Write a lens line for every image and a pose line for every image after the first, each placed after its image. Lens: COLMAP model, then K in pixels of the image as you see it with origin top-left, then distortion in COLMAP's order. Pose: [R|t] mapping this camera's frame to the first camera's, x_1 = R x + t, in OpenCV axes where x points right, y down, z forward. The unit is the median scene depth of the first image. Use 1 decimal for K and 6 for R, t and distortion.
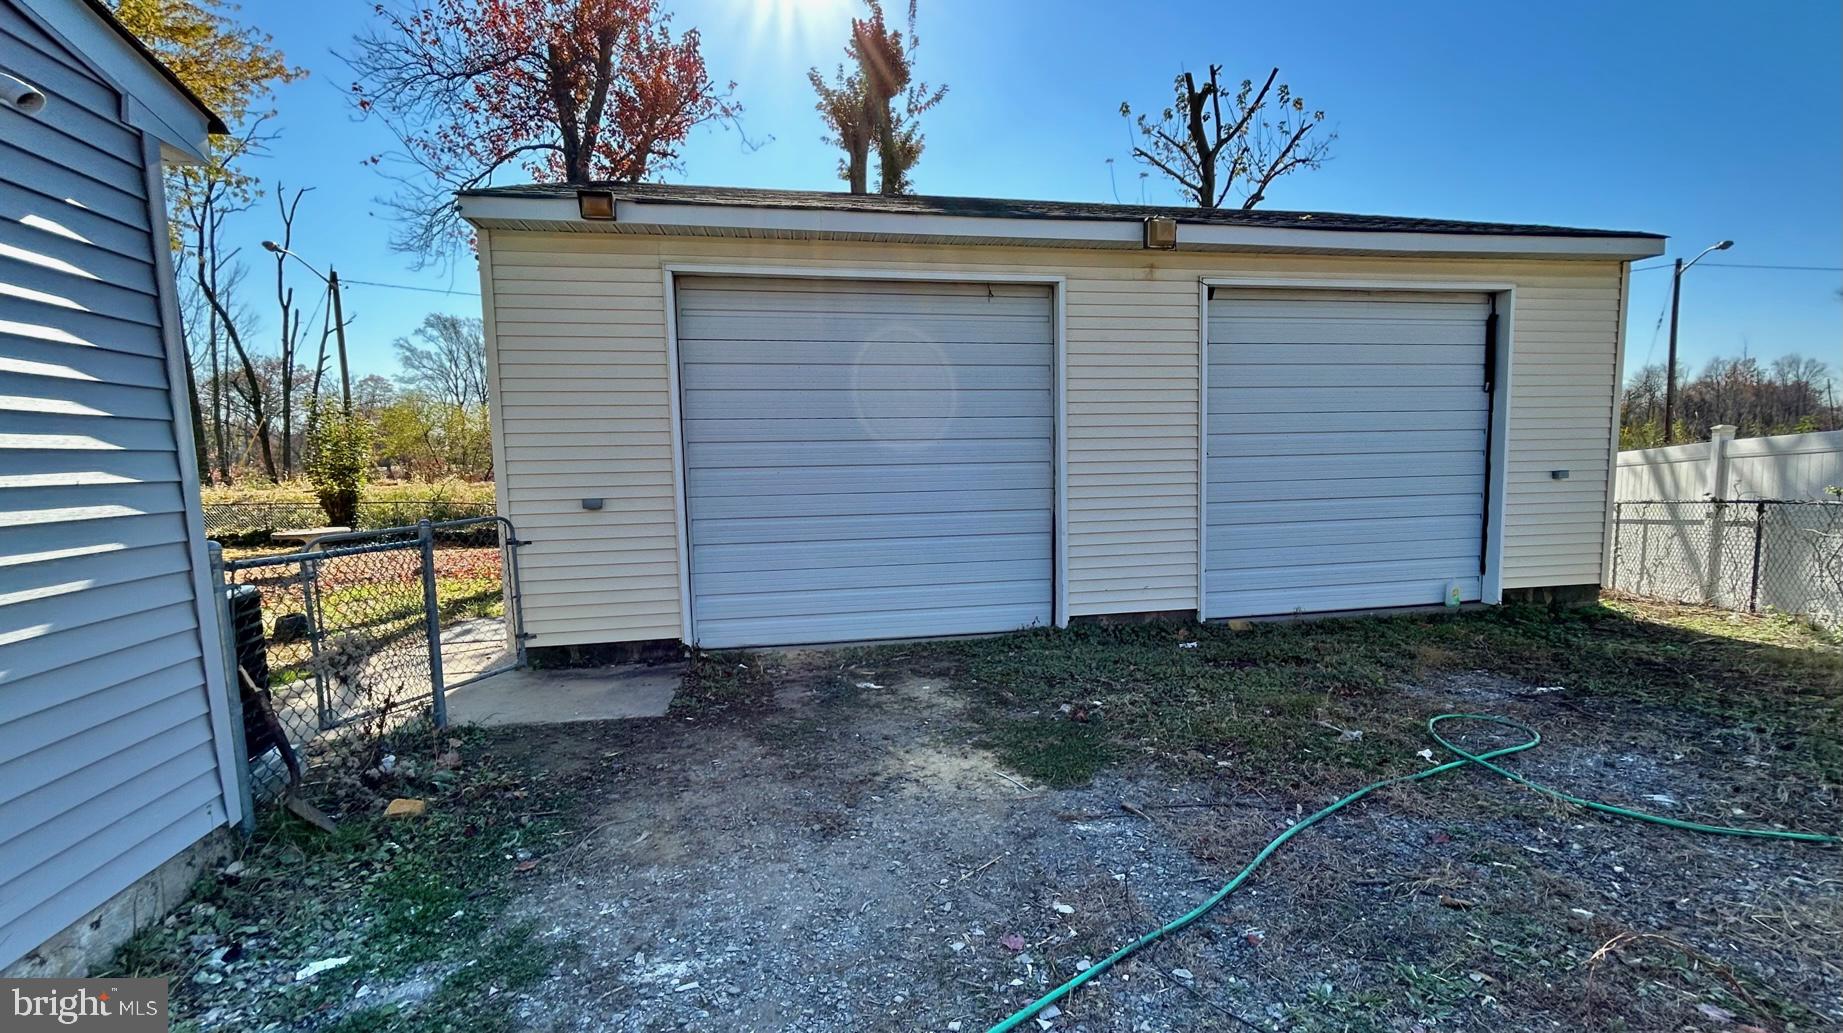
lens RADIAL K [[813.4, 0, 939.5], [0, 813.4, 547.2], [0, 0, 1]] dist [0.001378, 0.000284]
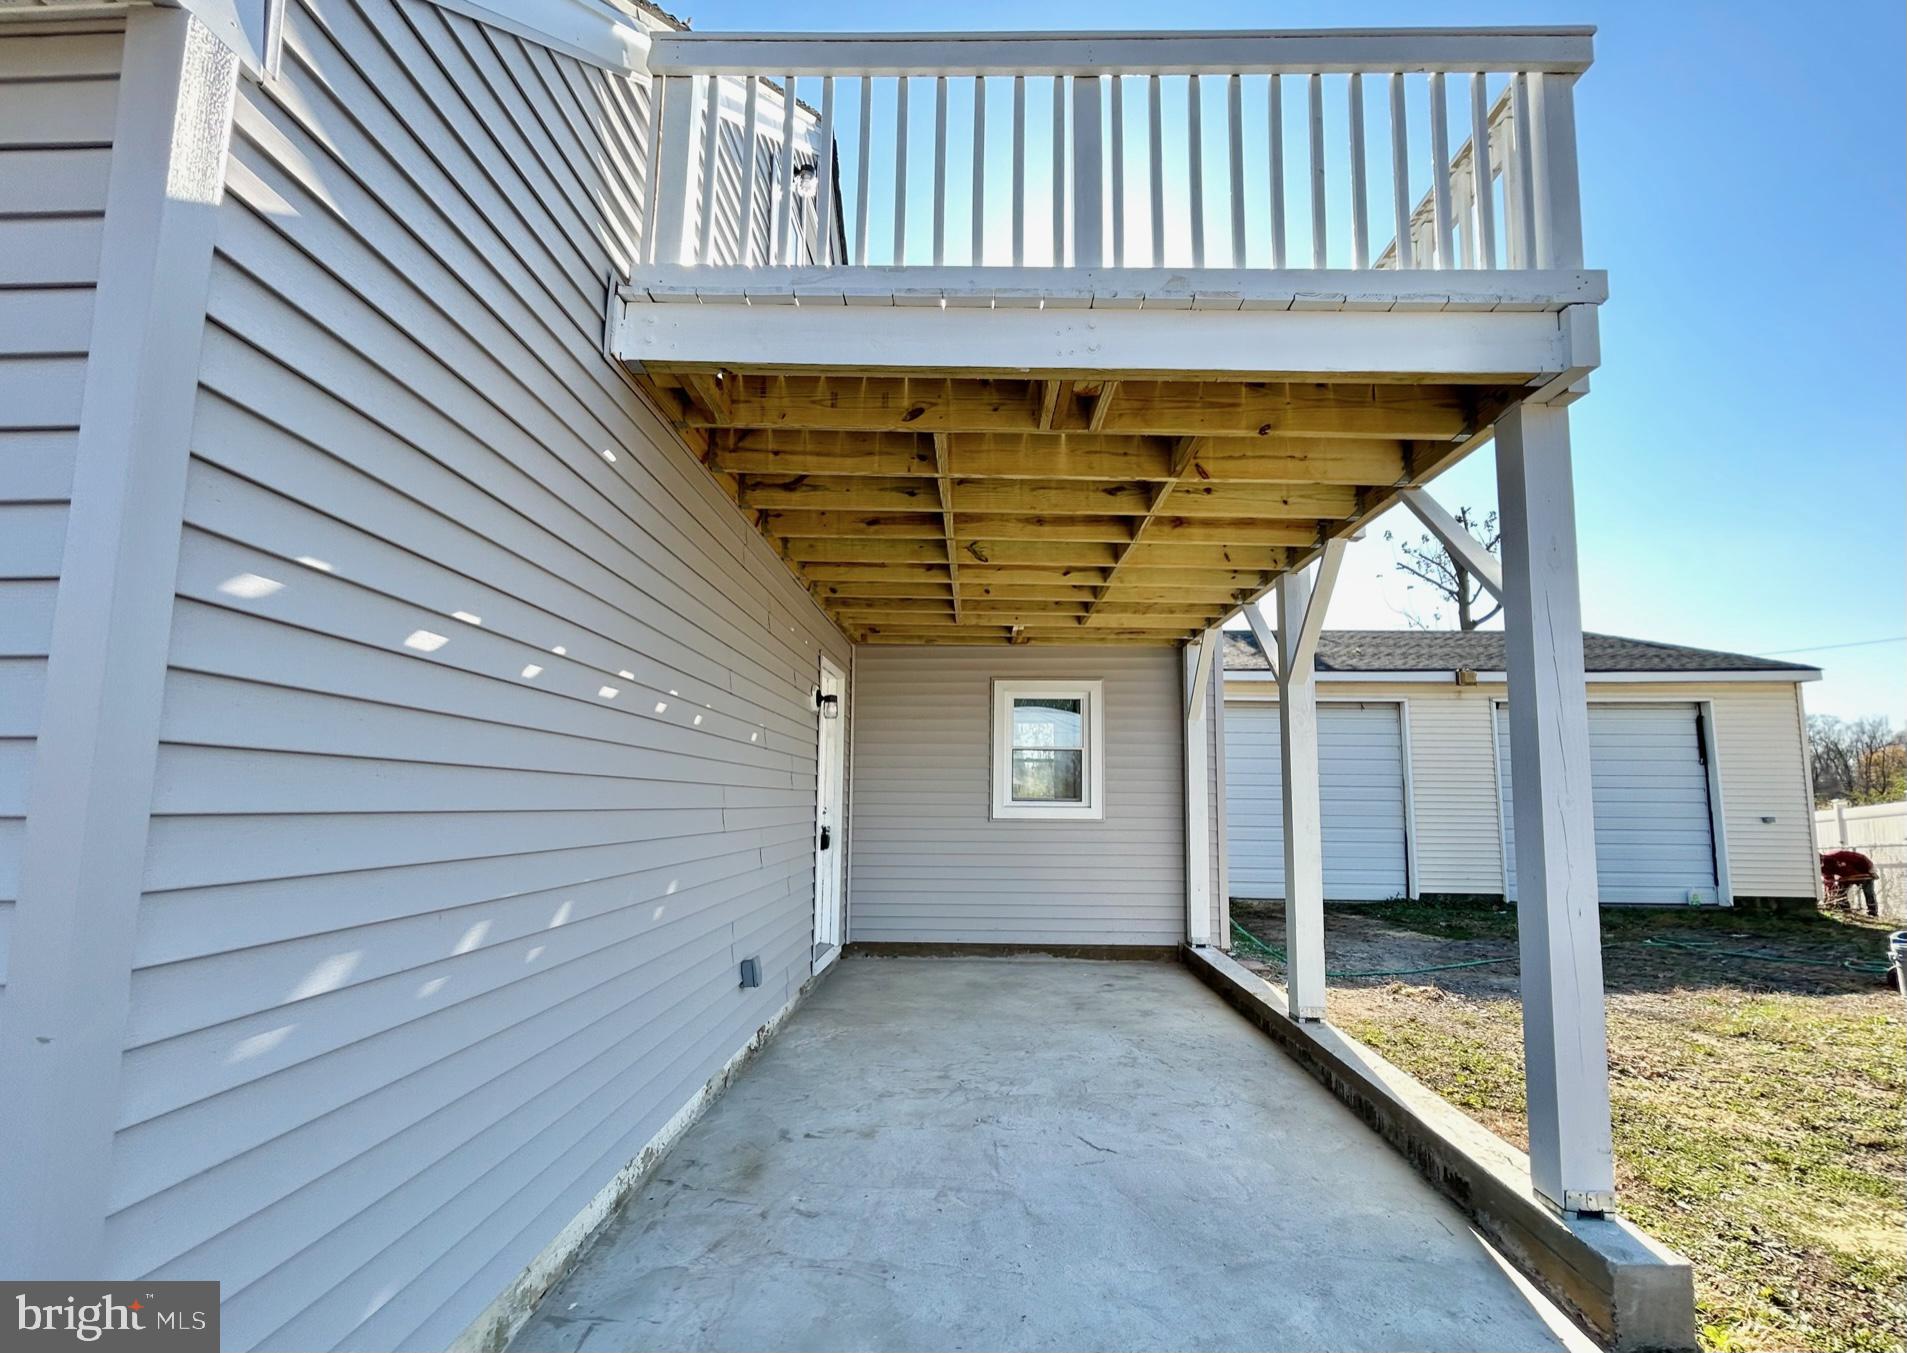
lens RADIAL K [[804.6, 0, 956.1], [0, 804.6, 713.5], [0, 0, 1]] dist [0.001234, 0.000160]
pose [[0.971950, 0.004149, -0.235151, -0.333296], [-0.053688, 0.977359, -0.204665, 0.099474], [0.228978, 0.211549, 0.950166, -0.769233]]
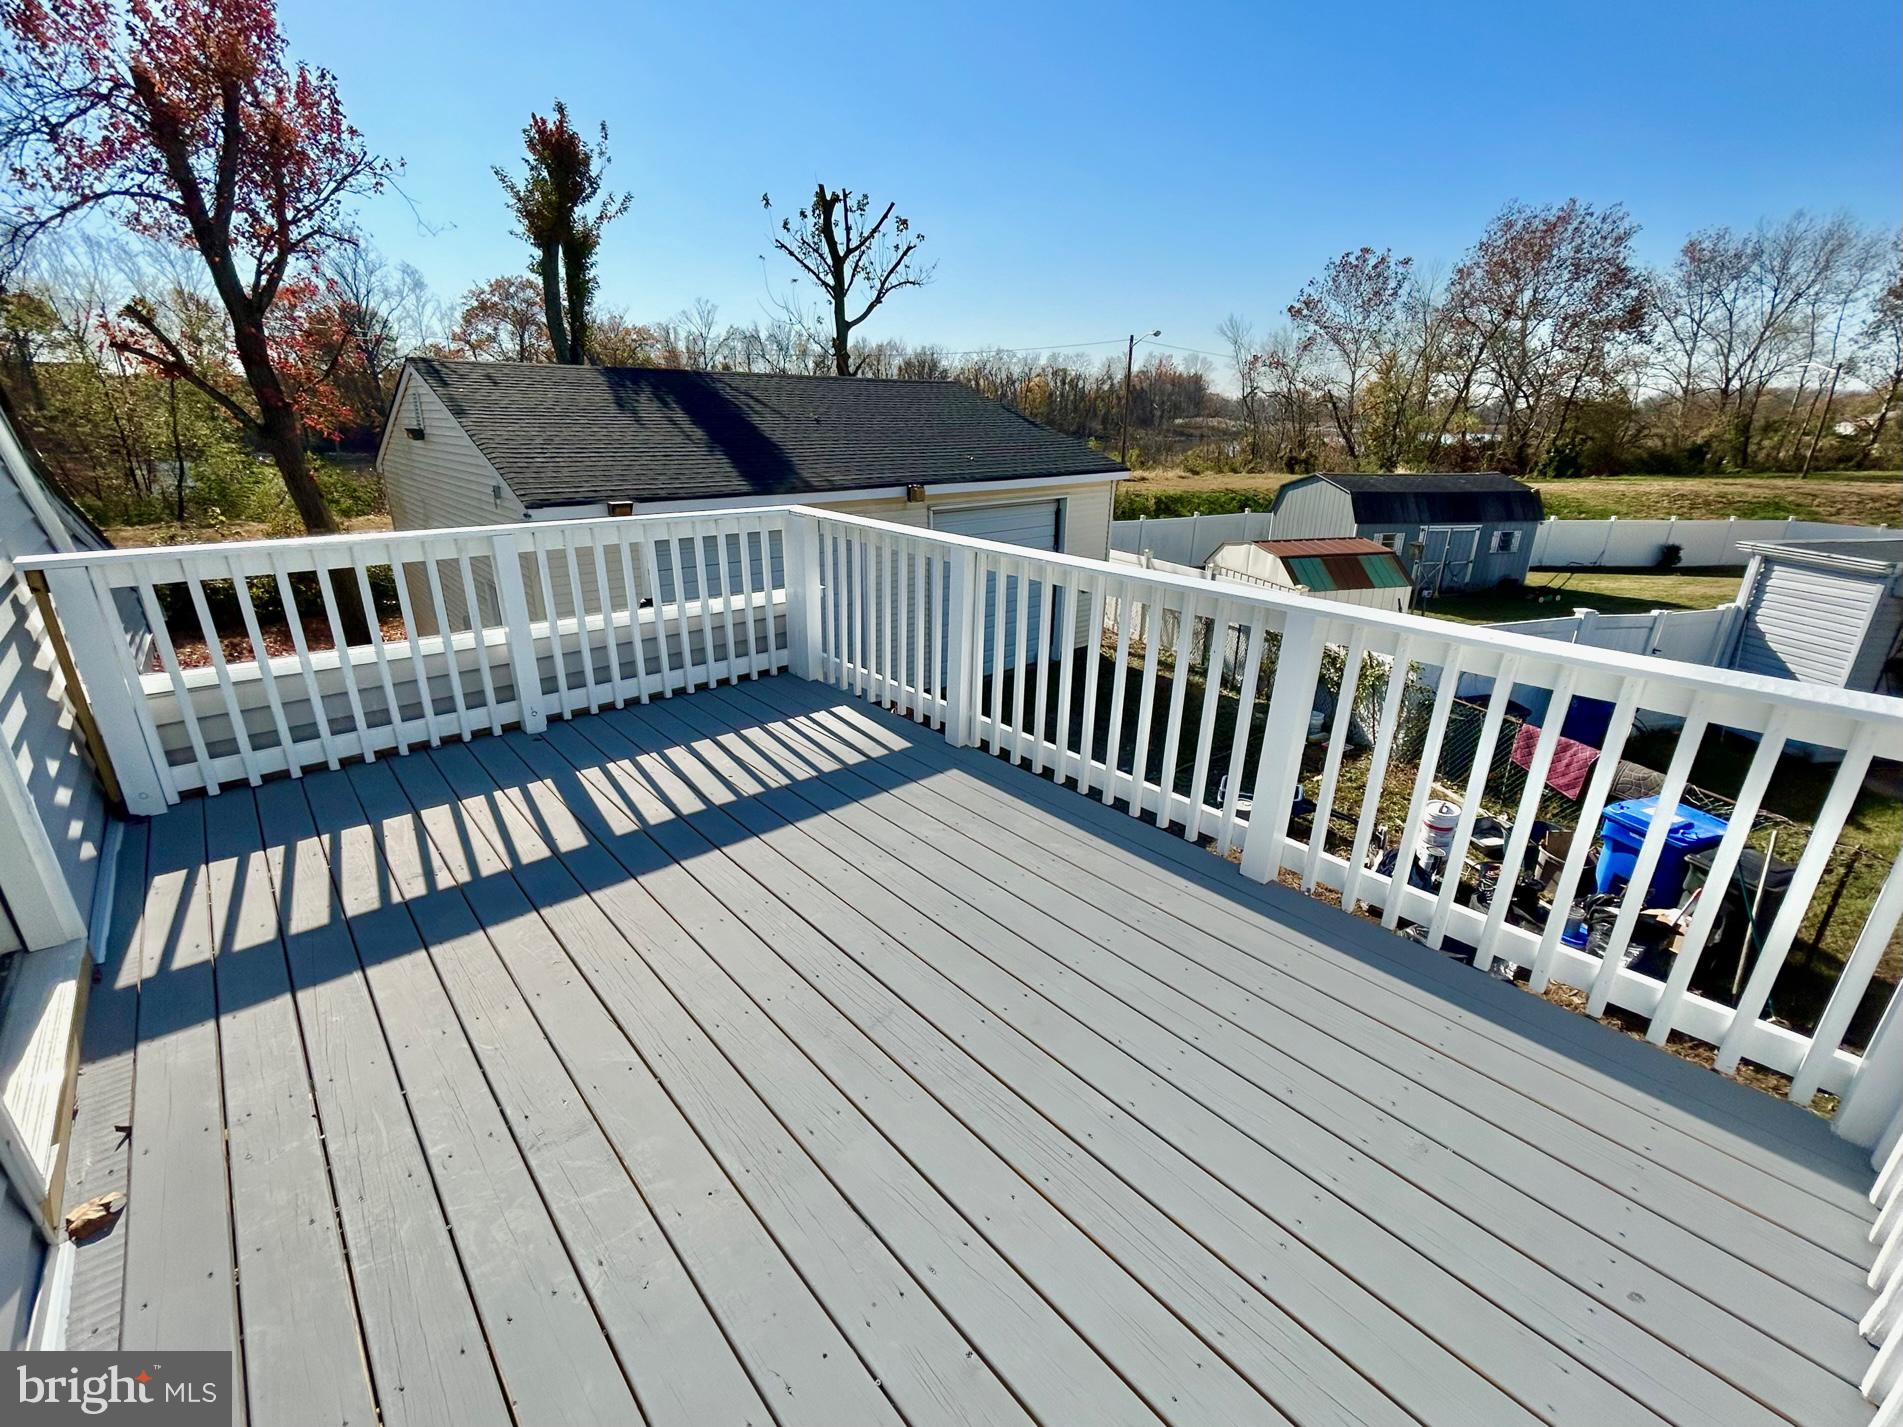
lens RADIAL K [[818.5, 0, 951.5], [0, 818.5, 713.5], [0, 0, 1]] dist [-0.000070, 0.000101]
pose [[0.859879, -0.148589, 0.488395, -0.498179], [0.027977, 0.968981, 0.245546, -0.289413], [-0.509731, -0.197476, 0.837363, -0.519063]]
